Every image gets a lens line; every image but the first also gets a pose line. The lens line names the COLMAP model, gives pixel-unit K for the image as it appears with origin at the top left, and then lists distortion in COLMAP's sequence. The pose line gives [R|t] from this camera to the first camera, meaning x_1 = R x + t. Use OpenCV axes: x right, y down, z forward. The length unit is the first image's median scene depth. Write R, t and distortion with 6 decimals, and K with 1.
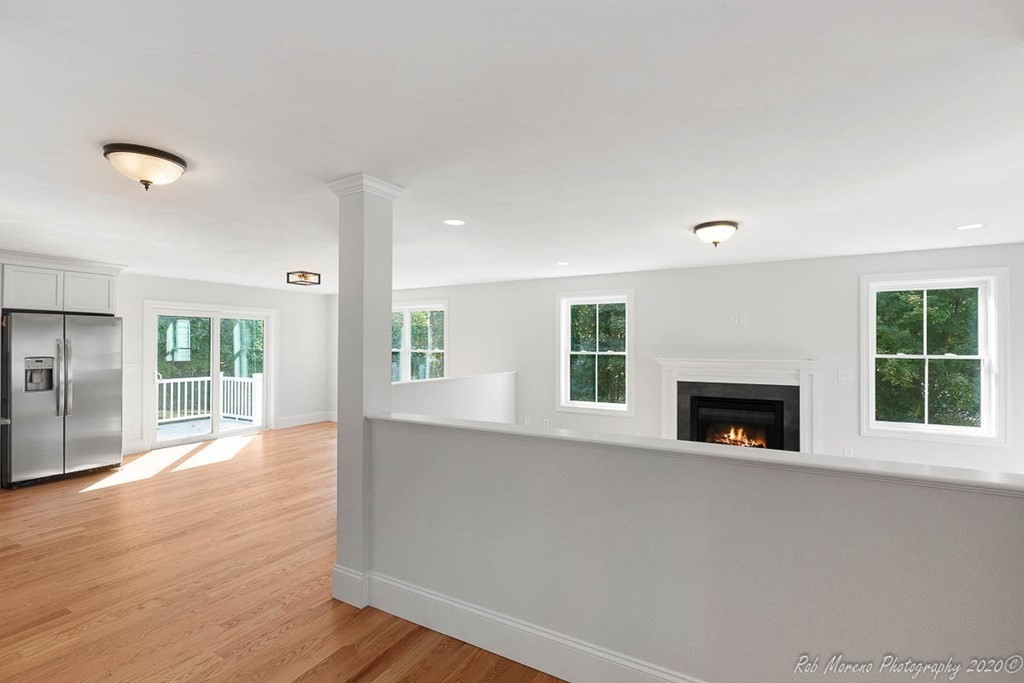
lens RADIAL K [[468.7, 0, 509.3], [0, 468.7, 337.1], [0, 0, 1]] dist [-0.004273, 0.000501]
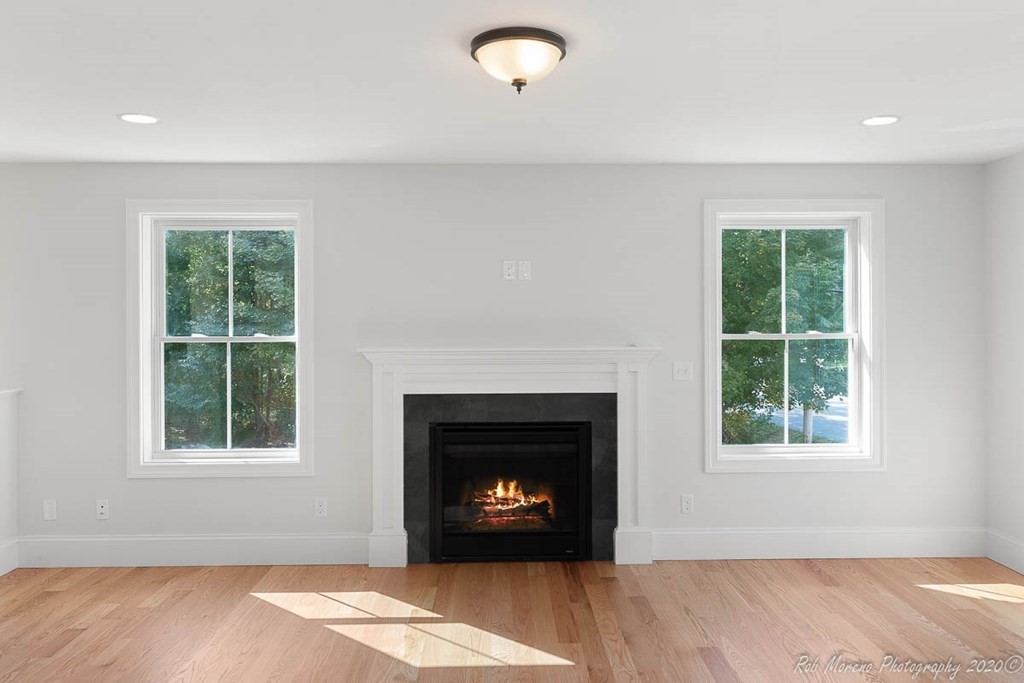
lens RADIAL K [[758.6, 0, 519.1], [0, 758.6, 314.9], [0, 0, 1]] dist [0.010186, -0.019731]
pose [[0.852729, -0.001723, 0.522352, 0.050530], [-0.002224, 0.999974, 0.006929, 0.006278], [-0.522350, -0.007070, 0.852702, 0.275666]]
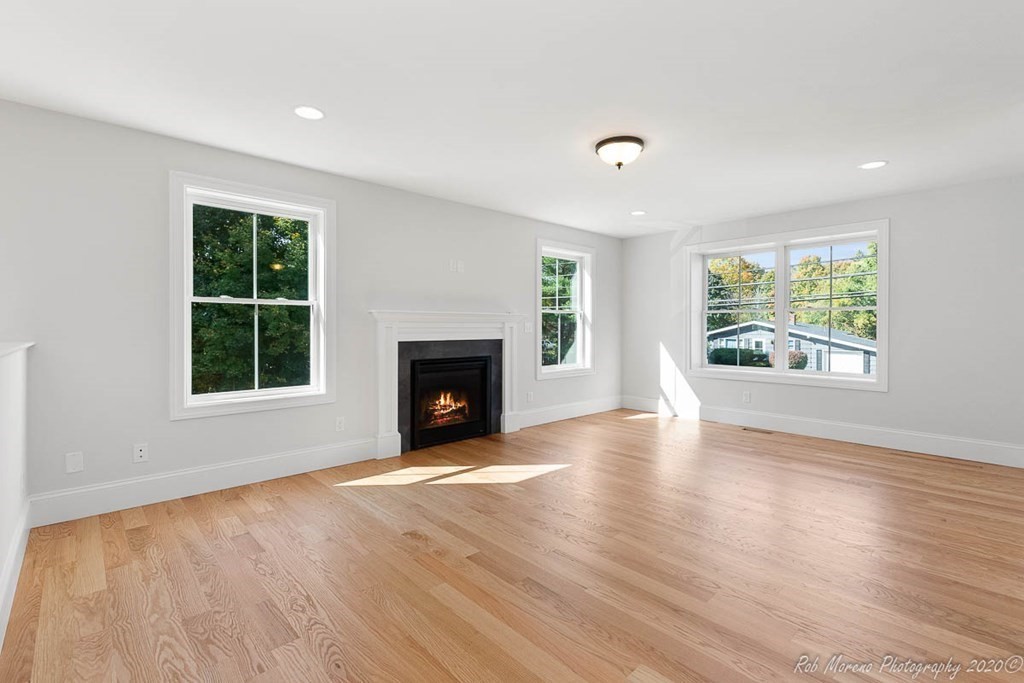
lens RADIAL K [[468.7, 0, 527.2], [0, 468.7, 328.0], [0, 0, 1]] dist [-0.004273, 0.000501]
pose [[0.276207, -0.001329, 0.961097, -0.301402], [-0.008985, 0.999952, 0.003965, 0.070519], [-0.961056, -0.009731, 0.276182, 0.623837]]
